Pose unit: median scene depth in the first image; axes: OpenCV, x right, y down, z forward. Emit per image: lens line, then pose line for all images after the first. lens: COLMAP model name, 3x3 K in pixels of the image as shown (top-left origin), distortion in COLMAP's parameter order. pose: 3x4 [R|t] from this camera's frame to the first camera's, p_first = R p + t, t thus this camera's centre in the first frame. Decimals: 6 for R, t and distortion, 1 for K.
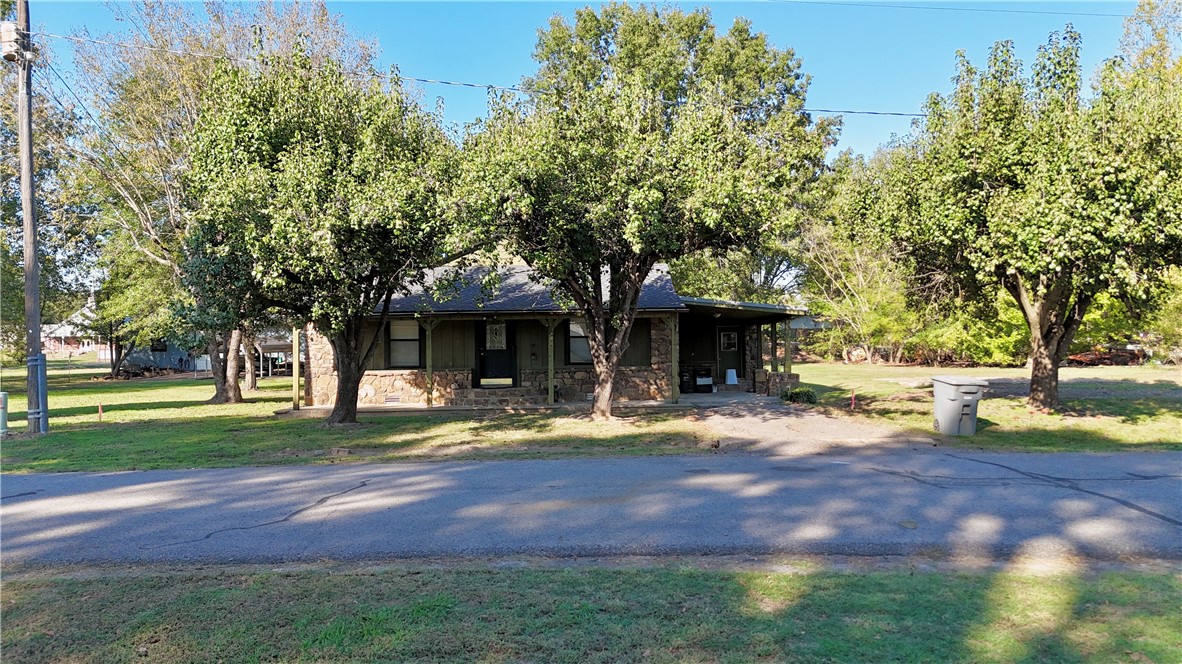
lens RADIAL K [[889.4, 0, 591.0], [0, 889.4, 332.0], [0, 0, 1]] dist [0.083719, -0.099414]
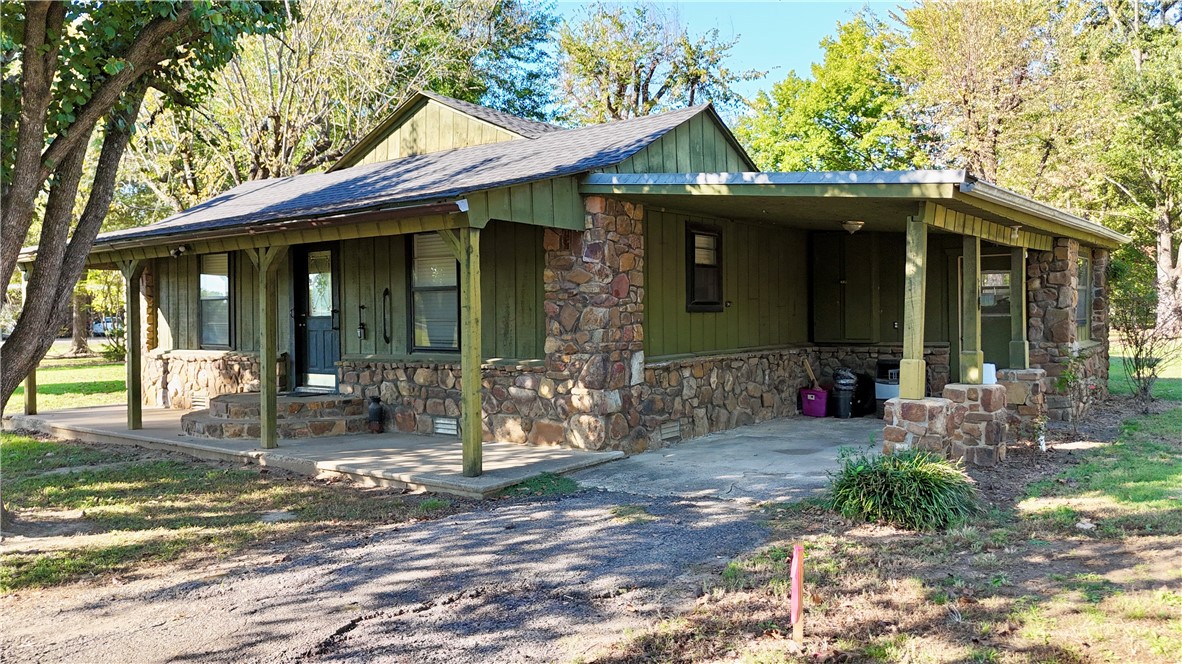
lens RADIAL K [[889.4, 0, 591.0], [0, 889.4, 332.0], [0, 0, 1]] dist [0.083719, -0.099414]
pose [[0.790521, 0.016397, -0.612216, 0.320792], [0.014904, 0.998830, 0.045997, 0.008201], [0.612254, -0.045486, 0.789352, 0.701072]]
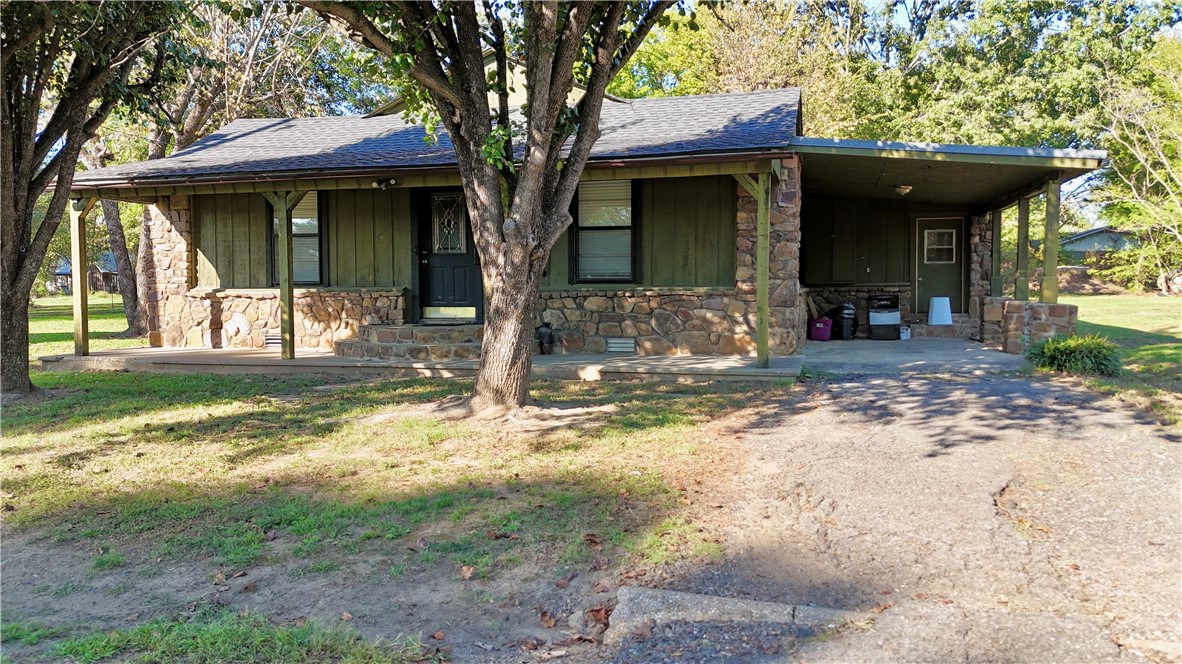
lens RADIAL K [[889.4, 0, 591.0], [0, 889.4, 332.0], [0, 0, 1]] dist [0.083719, -0.099414]
pose [[0.962246, 0.022555, -0.271247, 0.123160], [-0.001941, 0.997104, 0.076029, 0.026550], [0.272176, -0.072632, 0.959502, 0.506752]]
